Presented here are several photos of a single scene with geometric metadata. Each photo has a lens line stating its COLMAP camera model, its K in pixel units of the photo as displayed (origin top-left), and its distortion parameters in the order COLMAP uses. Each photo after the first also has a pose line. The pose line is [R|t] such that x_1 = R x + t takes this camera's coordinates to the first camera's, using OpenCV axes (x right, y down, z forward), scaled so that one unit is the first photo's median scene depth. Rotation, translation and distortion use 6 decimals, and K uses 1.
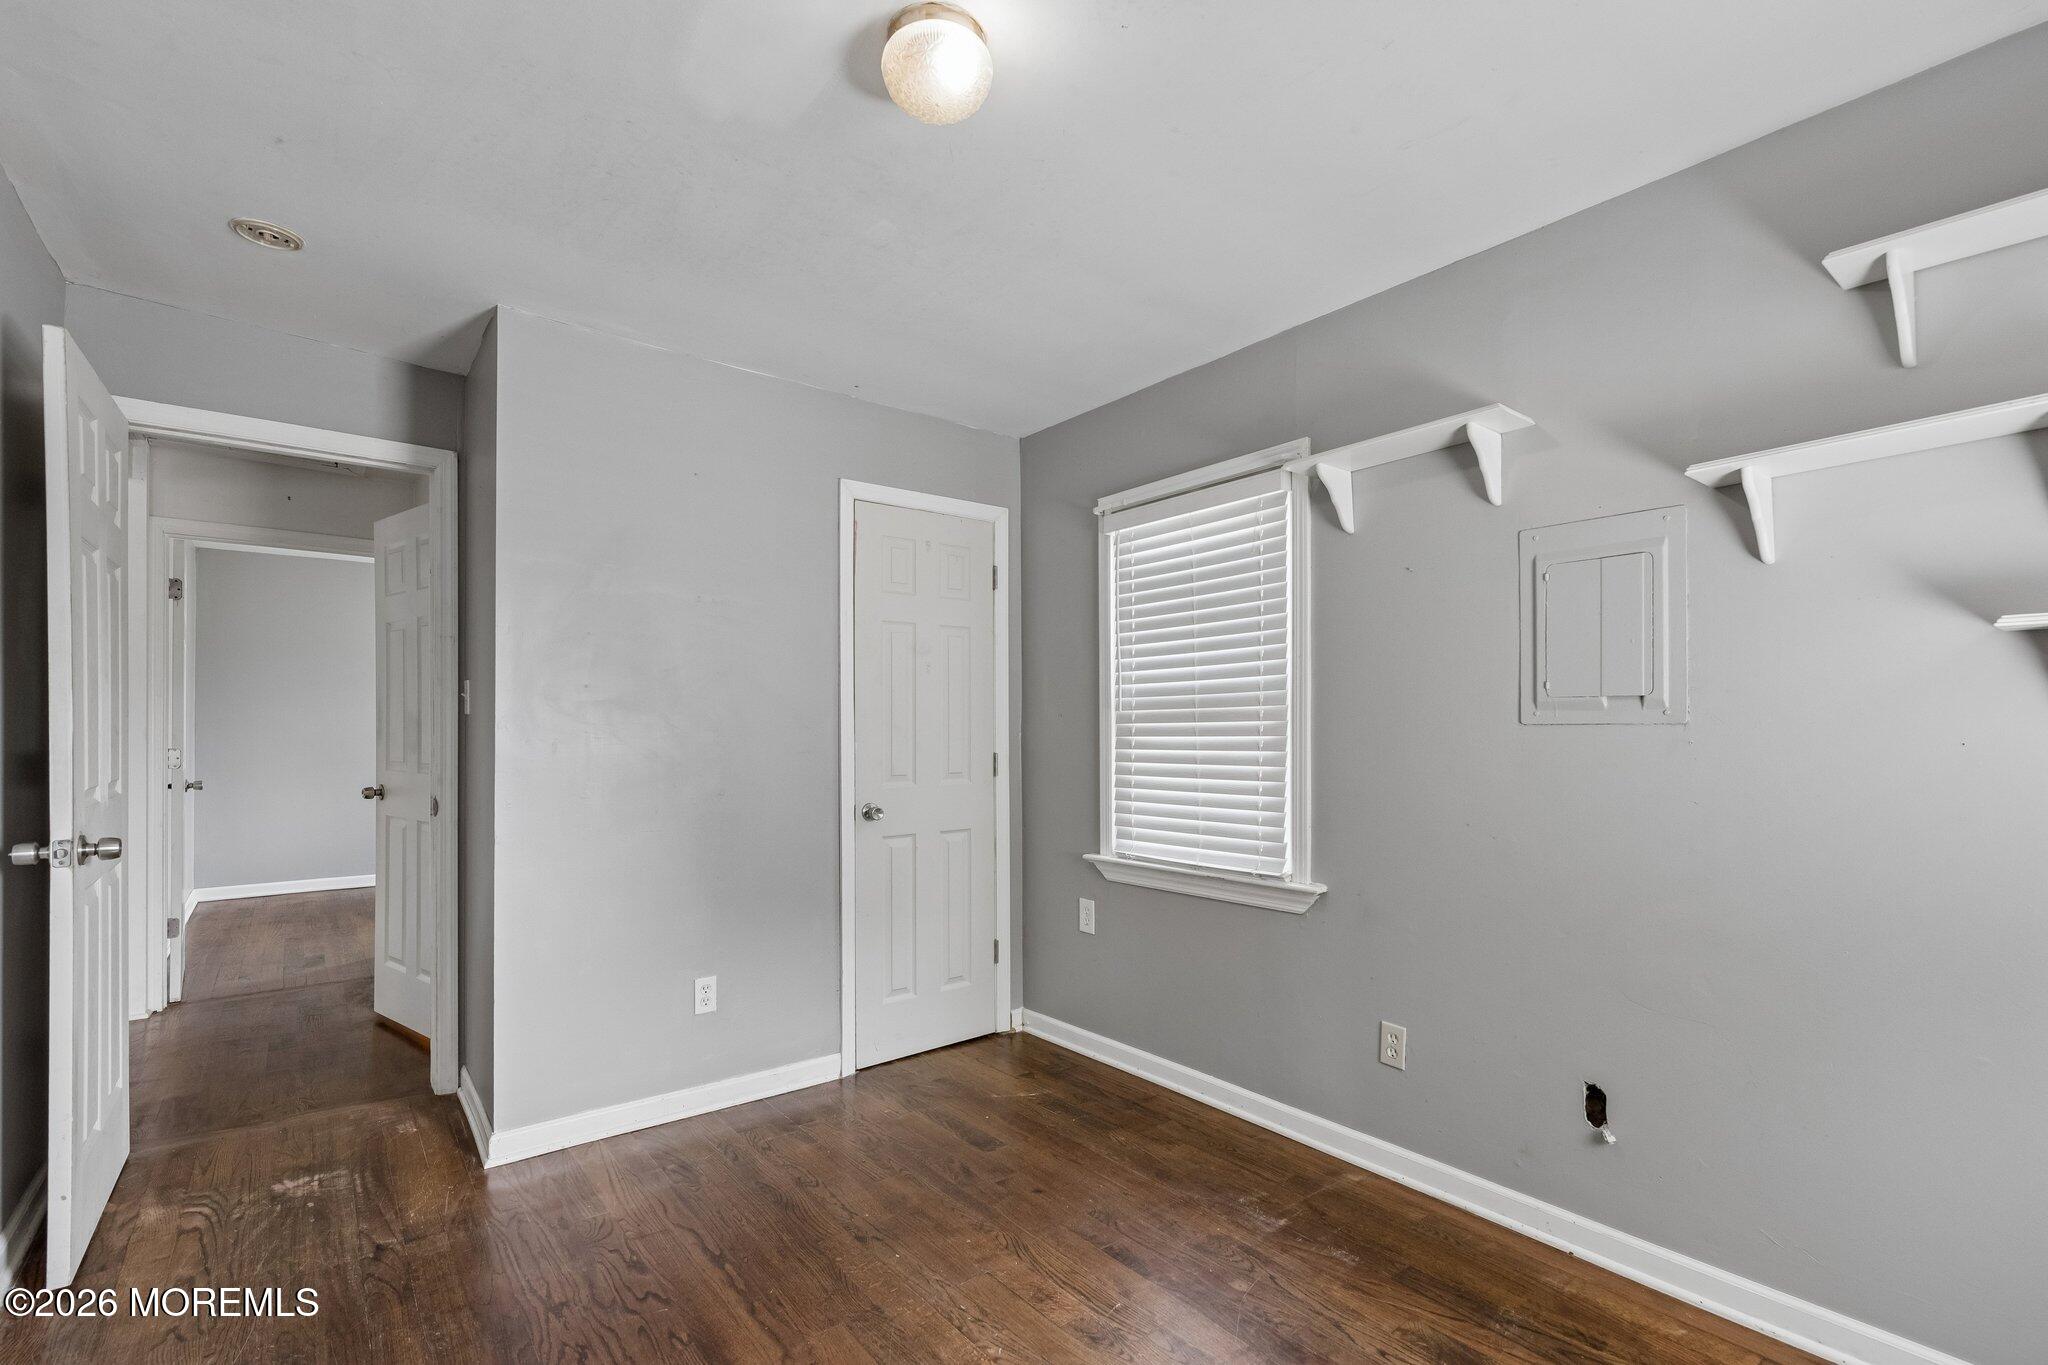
lens RADIAL K [[909.9, 0, 1019.7], [0, 909.9, 734.7], [0, 0, 1]] dist [0.001256, 0.000171]
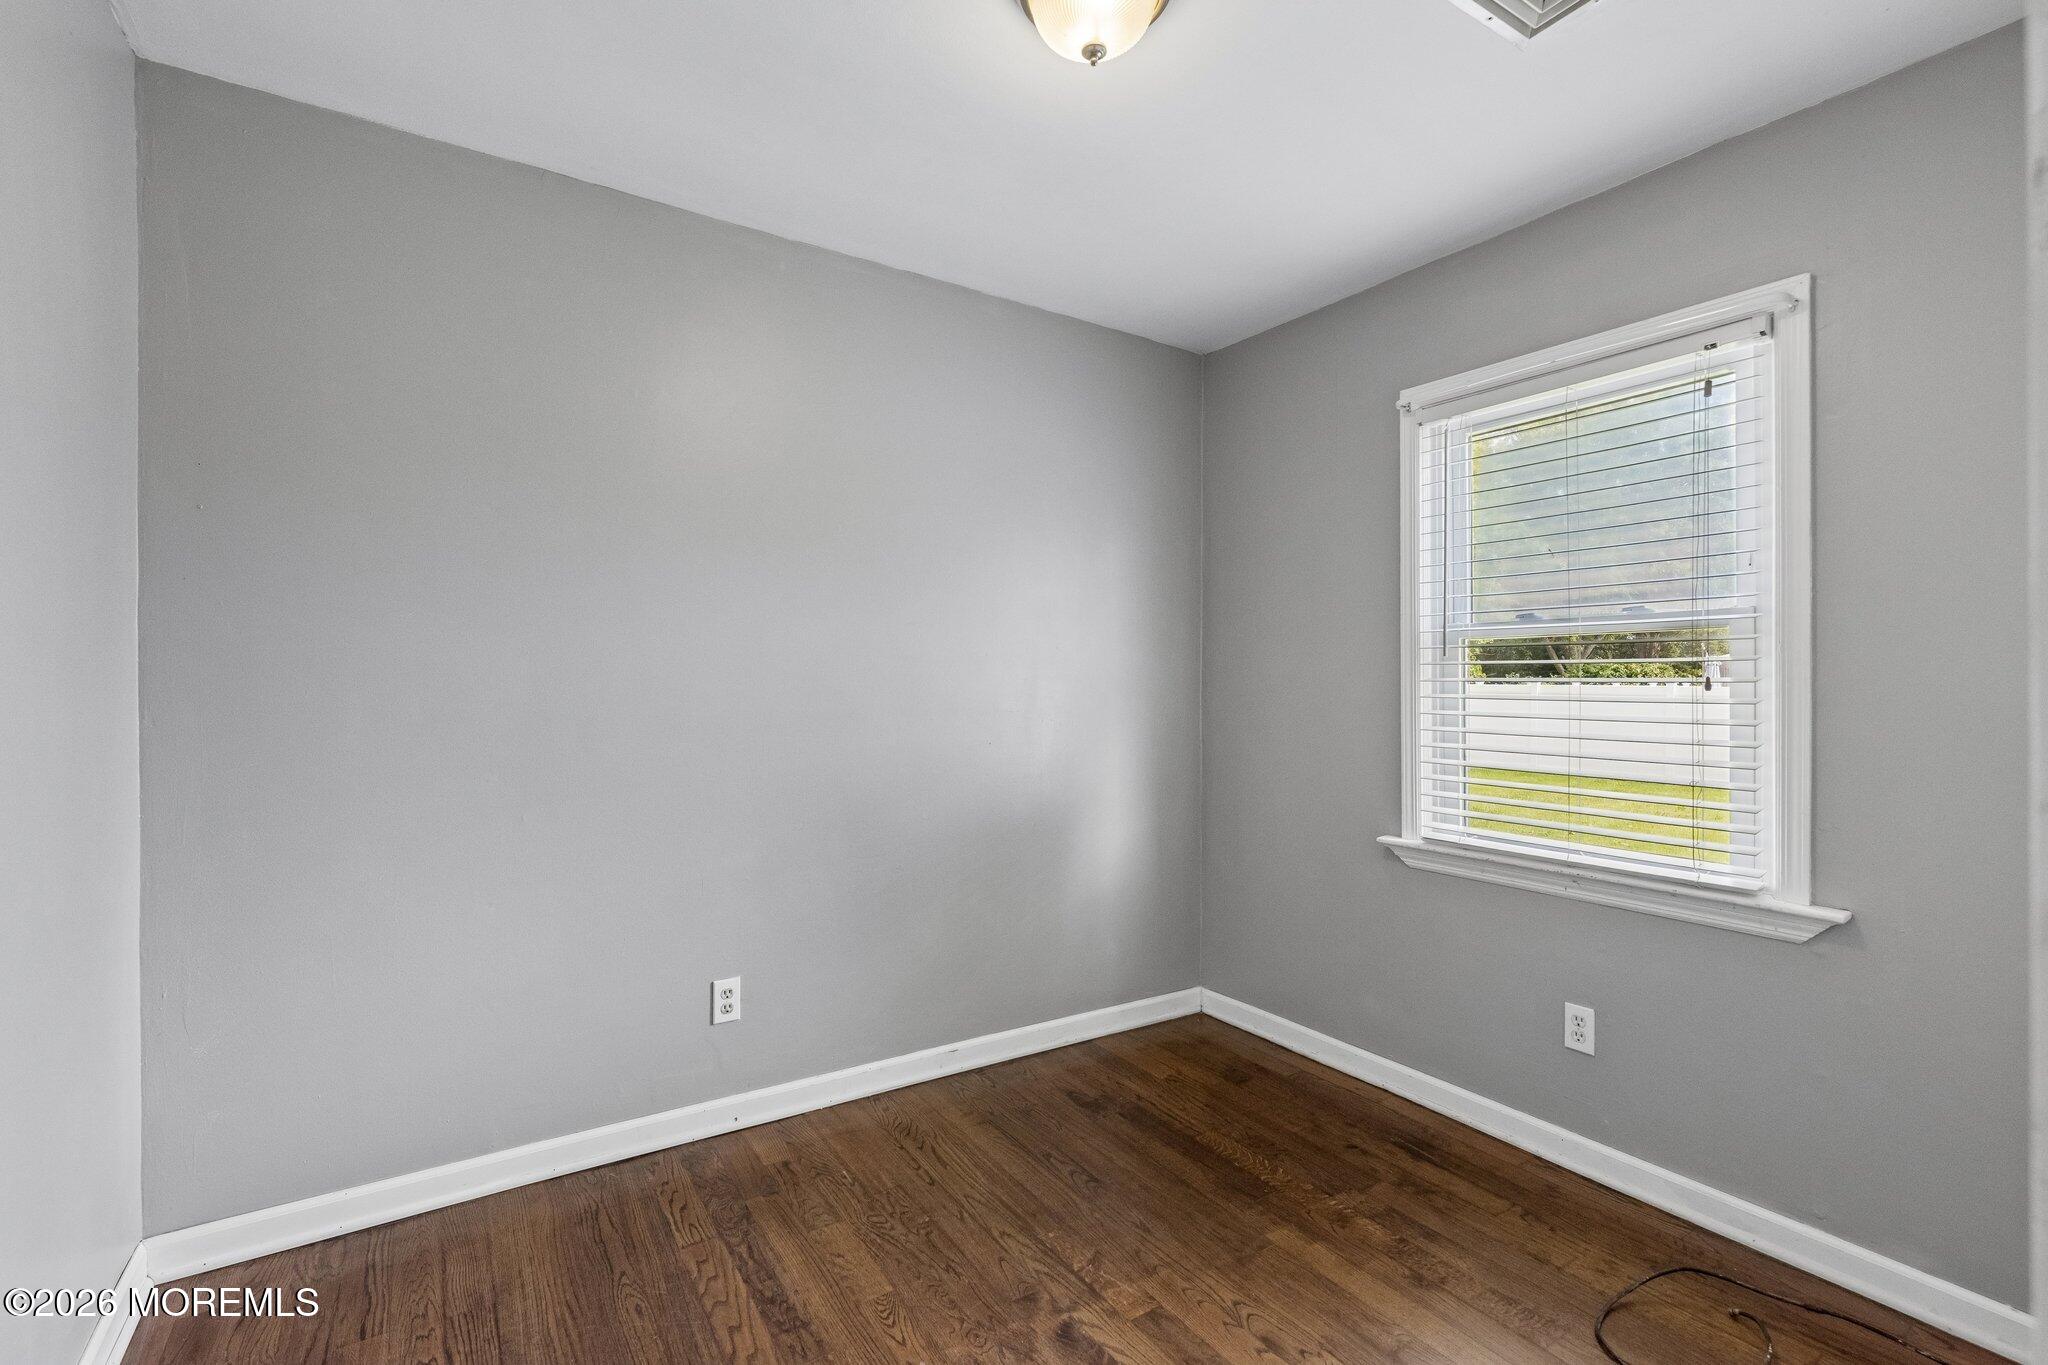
lens RADIAL K [[905.4, 0, 1024.0], [0, 905.4, 682.5], [0, 0, 1]] dist [-0.000034, 0.000084]
pose [[0.995977, -0.000852, -0.089610, -0.170911], [0.001354, 0.999984, 0.005540, -0.009182], [0.089604, -0.005639, 0.995962, 0.184220]]
